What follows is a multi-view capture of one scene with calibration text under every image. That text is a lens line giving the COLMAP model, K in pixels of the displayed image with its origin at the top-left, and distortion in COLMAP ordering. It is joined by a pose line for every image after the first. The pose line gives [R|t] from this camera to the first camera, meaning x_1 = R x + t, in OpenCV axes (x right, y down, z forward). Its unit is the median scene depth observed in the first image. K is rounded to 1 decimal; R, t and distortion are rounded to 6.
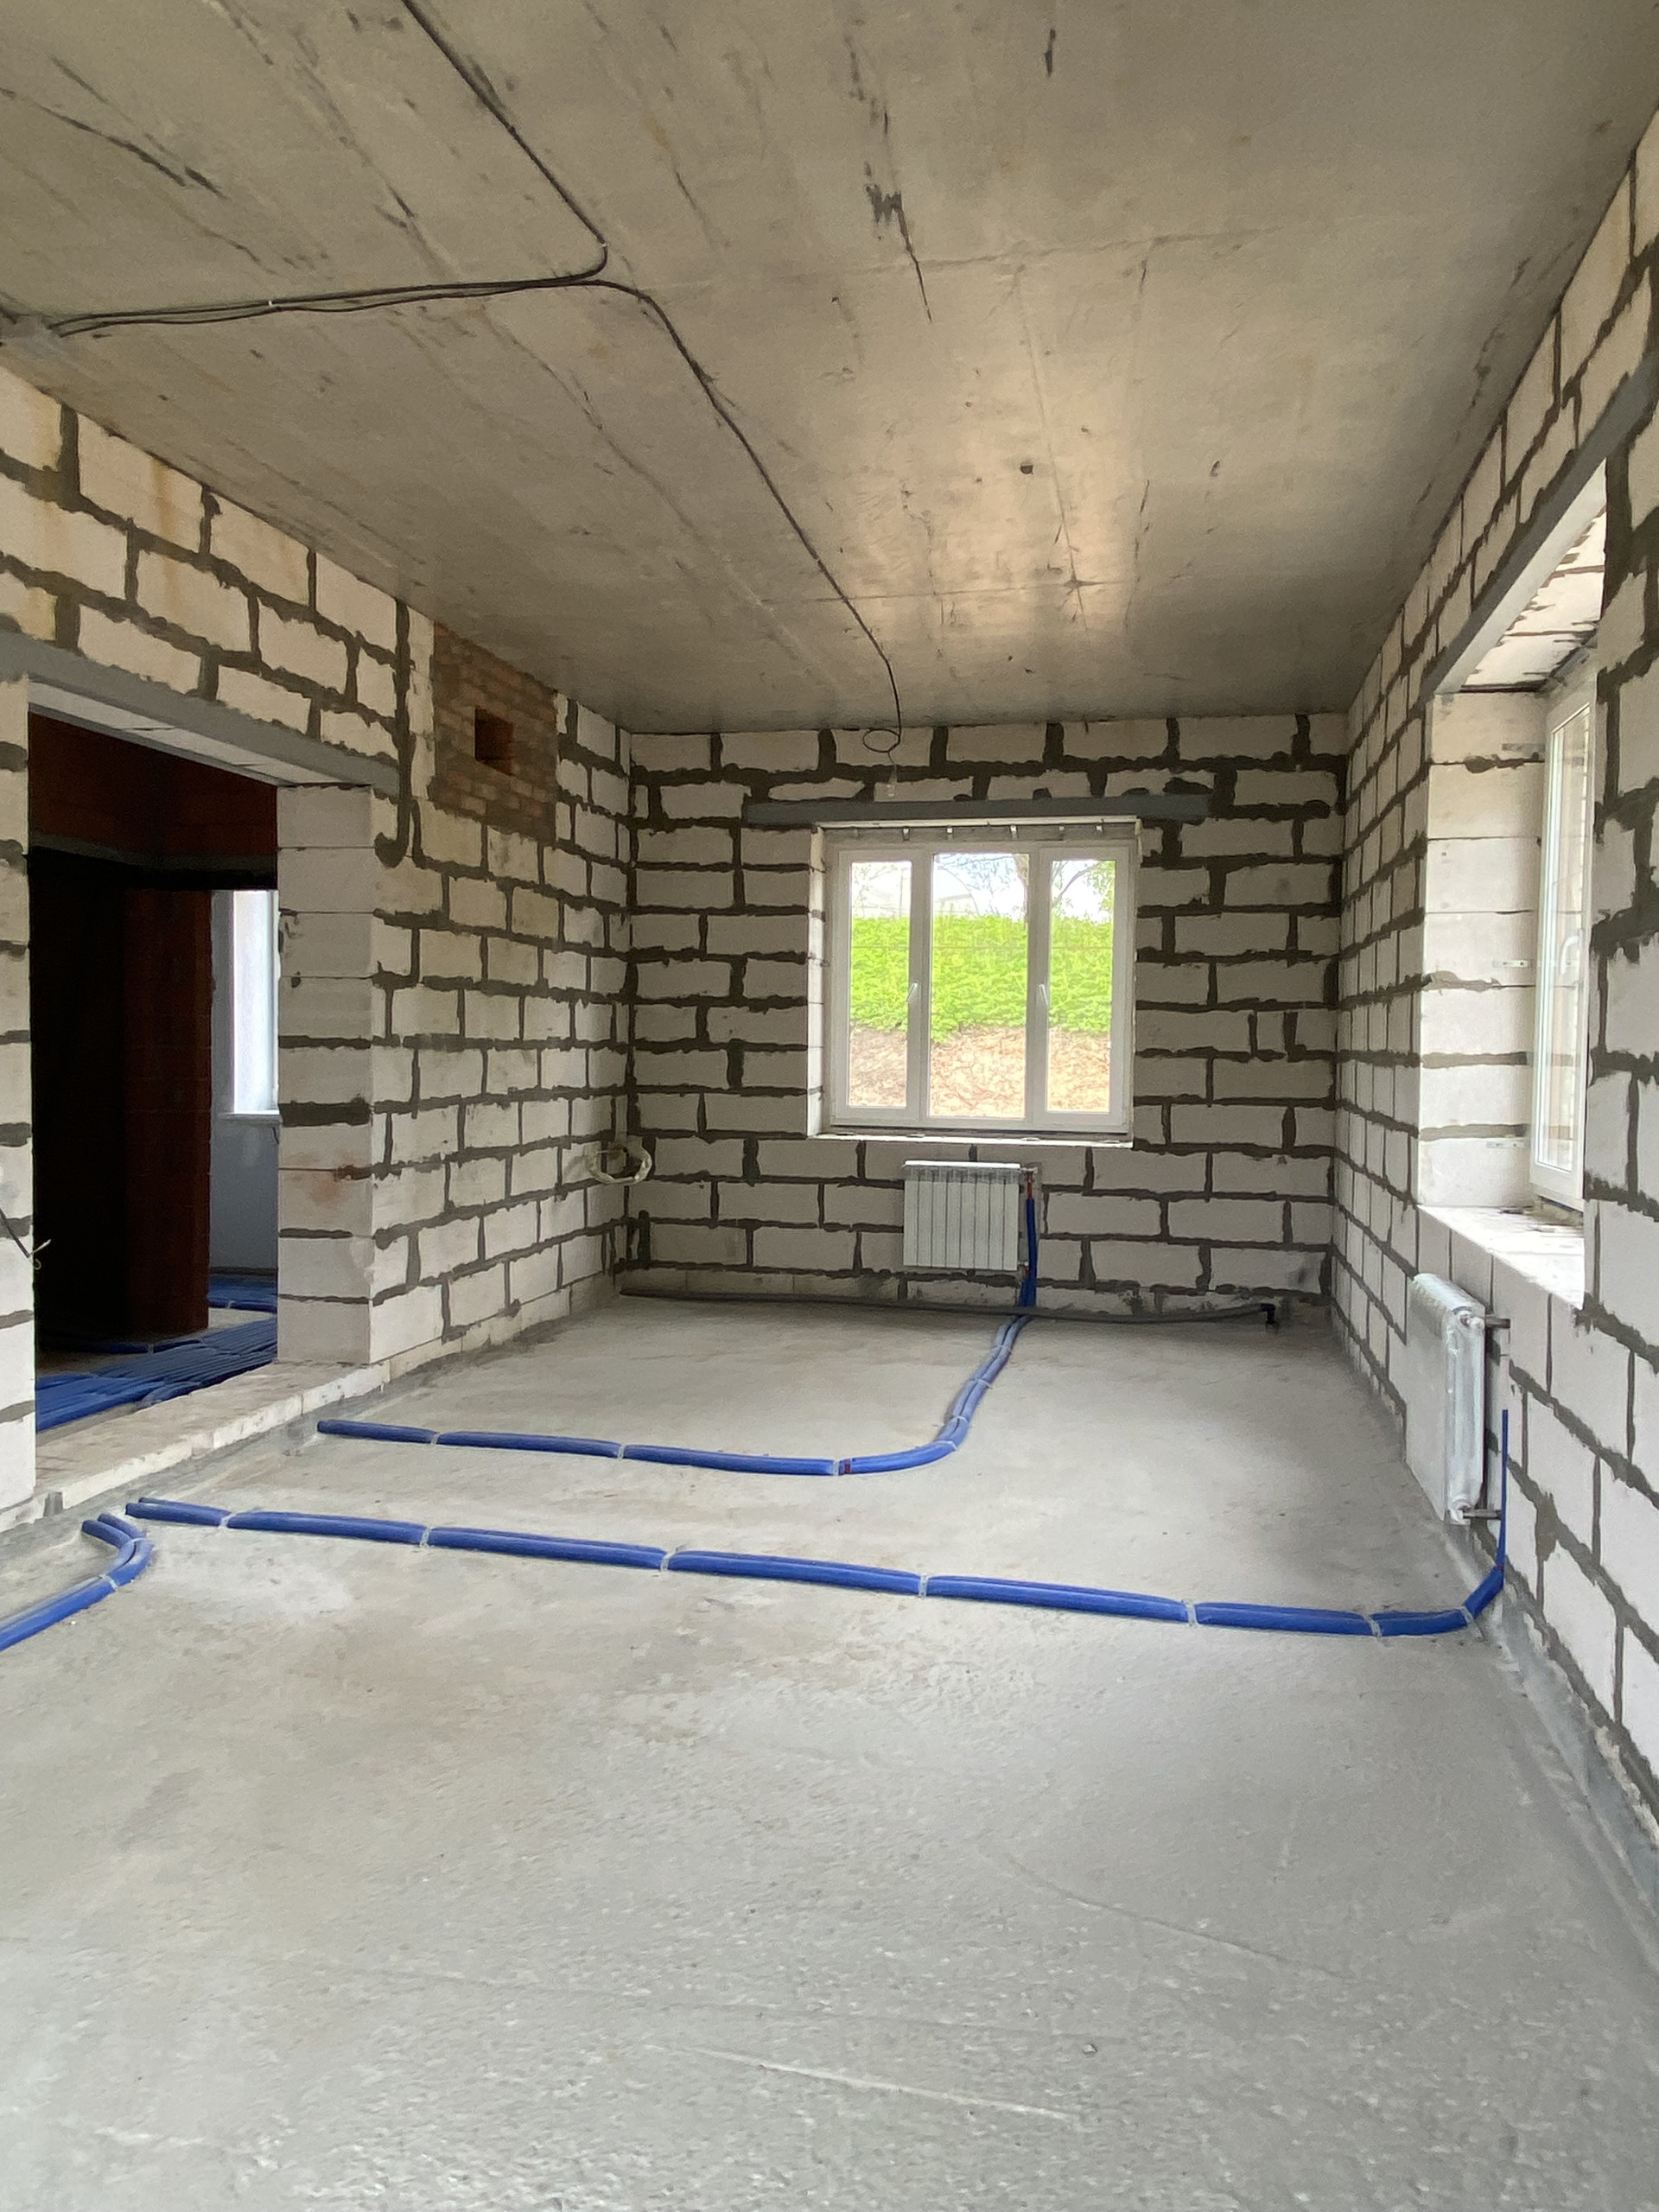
lens RADIAL K [[1482.9, 0, 829.5], [0, 1482.9, 1106.0], [0, 0, 1]] dist [0.000515, 0.000077]
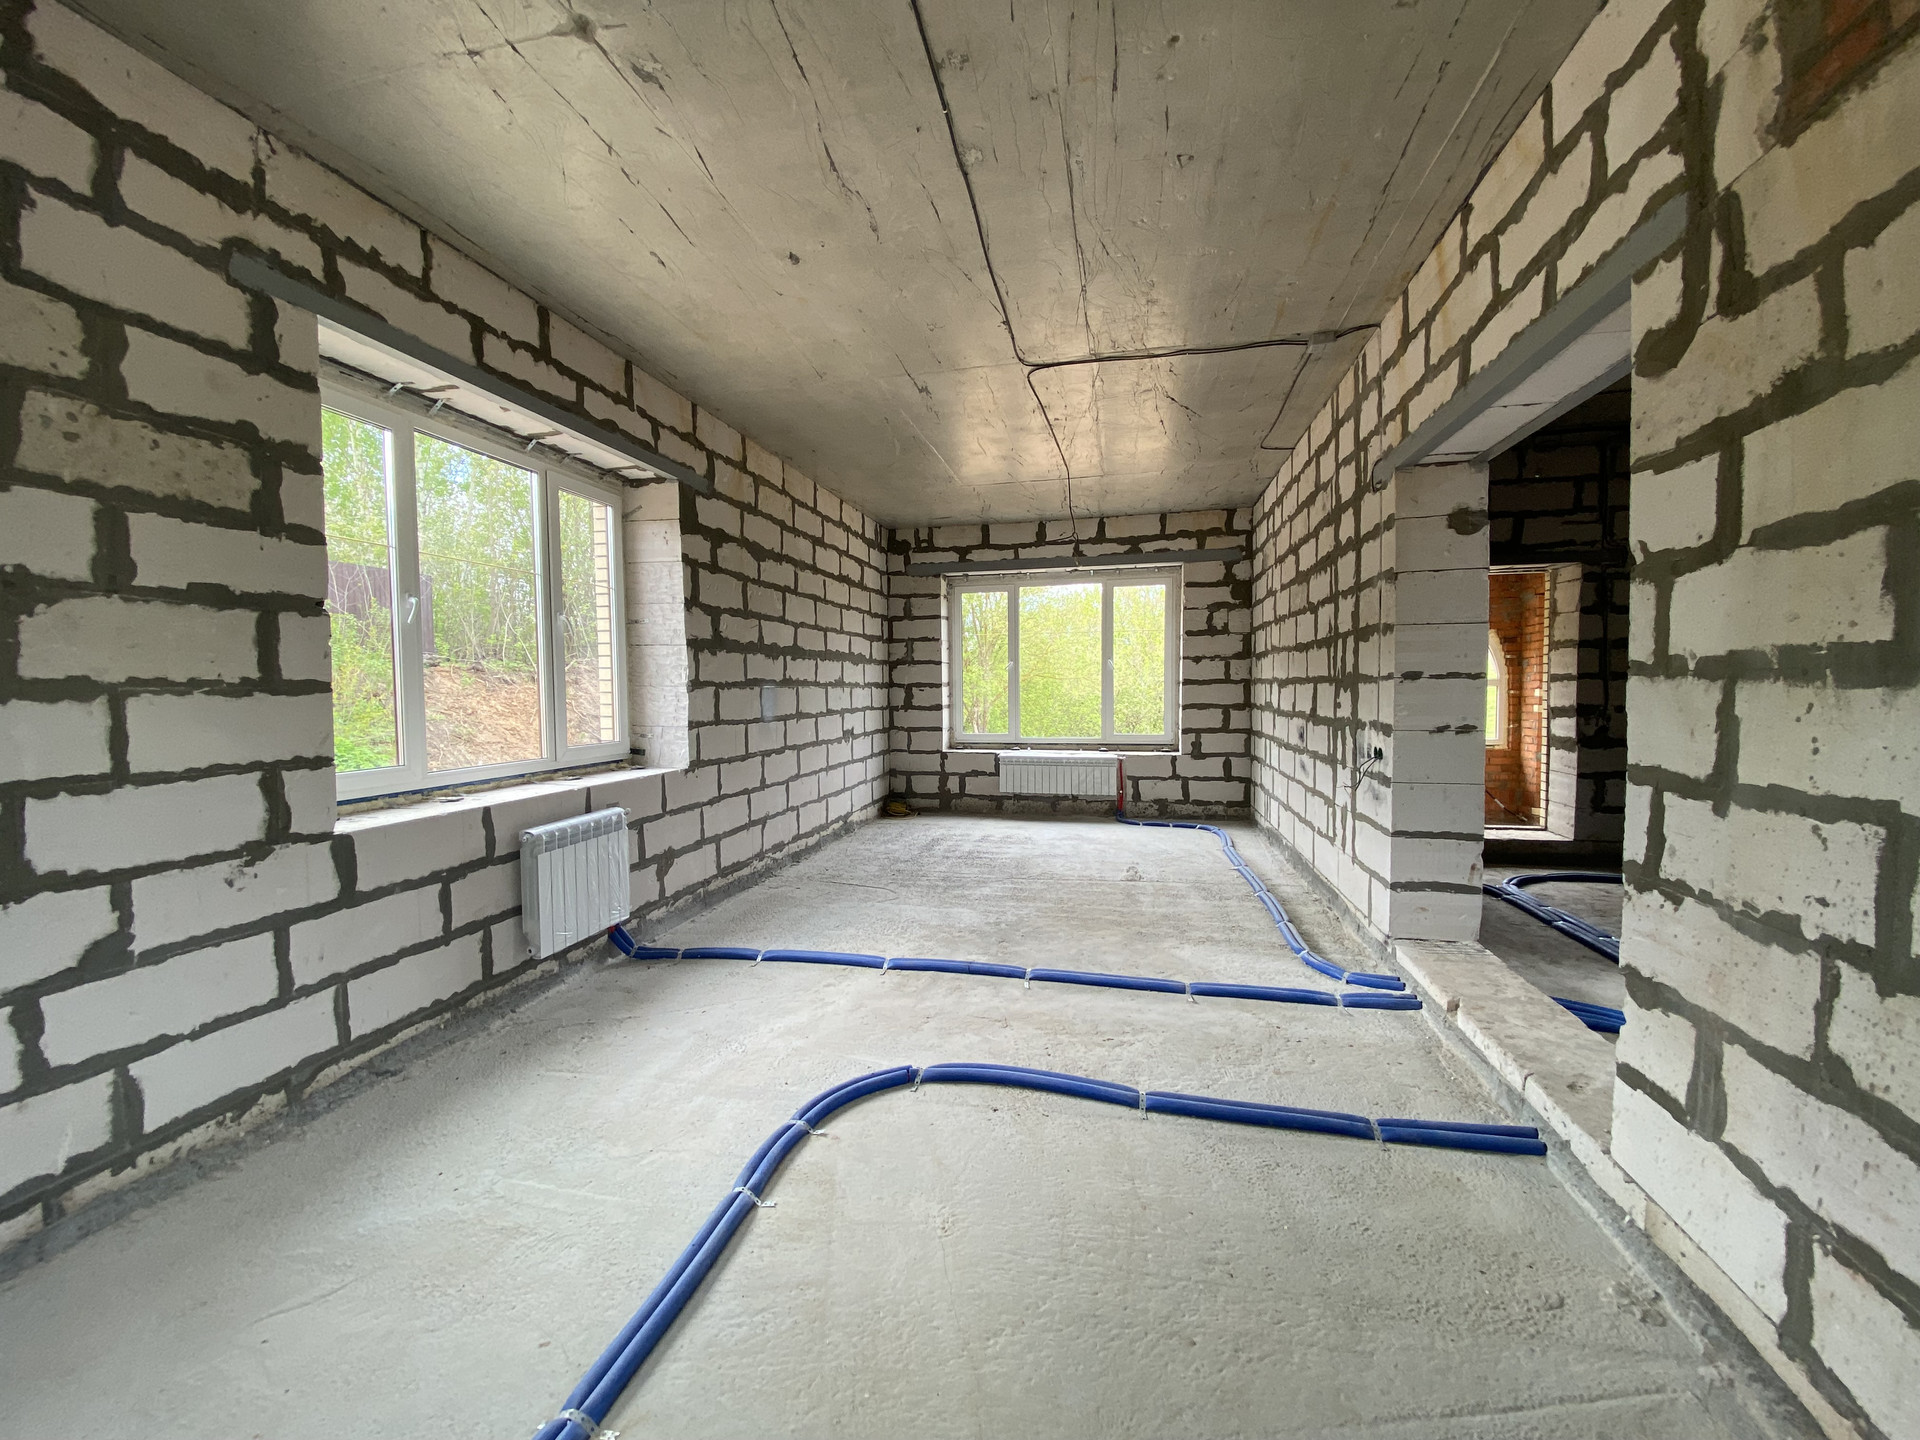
lens RADIAL K [[767.2, 0, 960.0], [0, 767.2, 720.0], [0, 0, 1]] dist [-0.000113, 0.000017]
pose [[-0.999980, -0.004041, -0.004822, -0.014714], [-0.004443, 0.996242, 0.086499, -0.047157], [0.004454, 0.086518, -0.996240, 1.276907]]
